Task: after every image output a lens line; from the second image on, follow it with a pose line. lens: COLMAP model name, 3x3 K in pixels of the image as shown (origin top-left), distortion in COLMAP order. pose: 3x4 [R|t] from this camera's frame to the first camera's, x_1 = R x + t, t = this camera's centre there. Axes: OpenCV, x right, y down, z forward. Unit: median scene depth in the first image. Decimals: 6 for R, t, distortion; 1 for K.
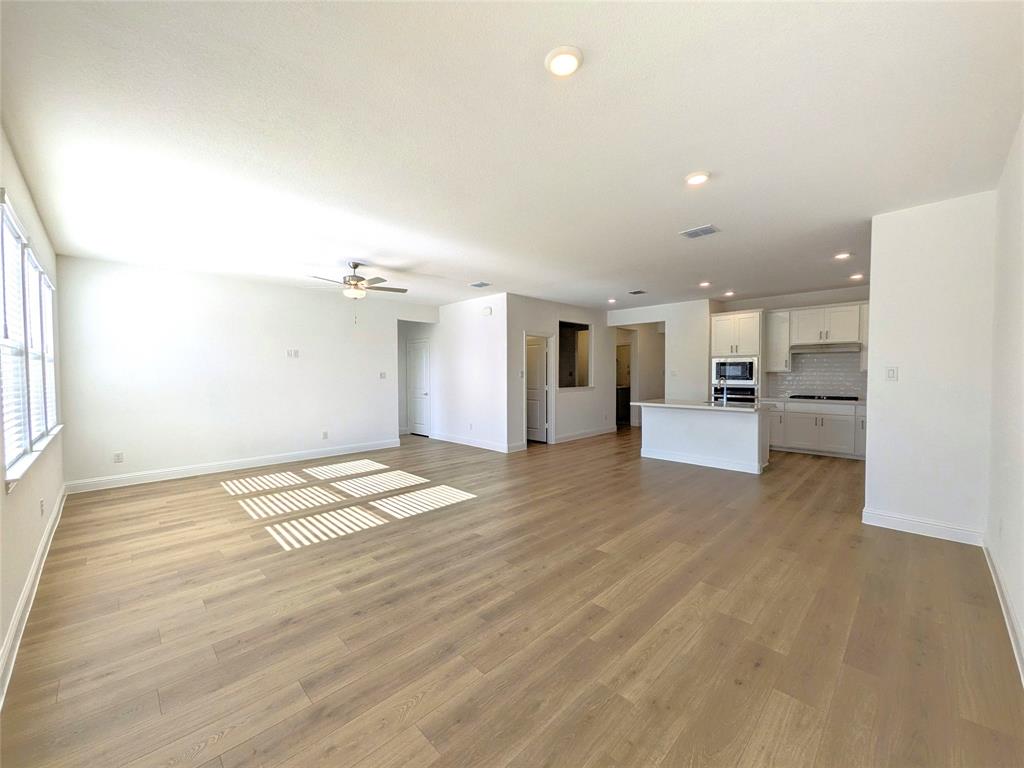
lens RADIAL K [[403.2, 0, 512.0], [0, 403.2, 384.0], [0, 0, 1]] dist [0.007213, -0.000017]
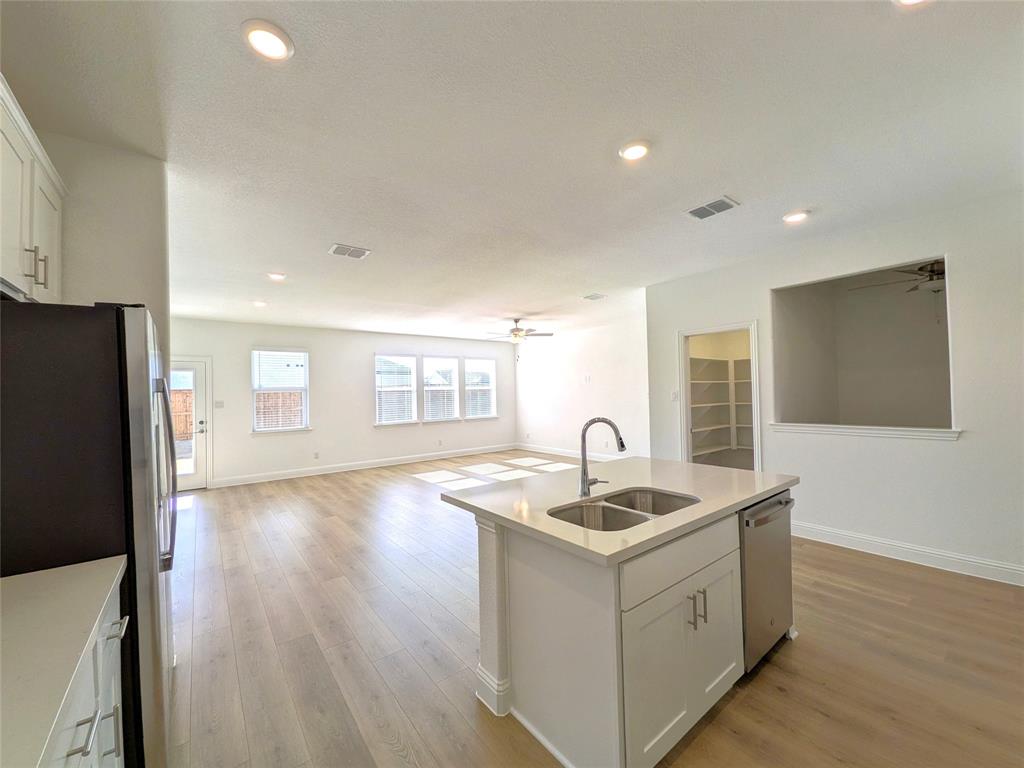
lens RADIAL K [[403.2, 0, 512.0], [0, 403.2, 384.0], [0, 0, 1]] dist [0.007213, -0.000017]
pose [[-0.119805, -0.015501, -0.992676, 1.243456], [-0.005433, 0.999873, -0.014958, -0.055304], [0.992783, 0.003601, -0.119874, 1.385230]]
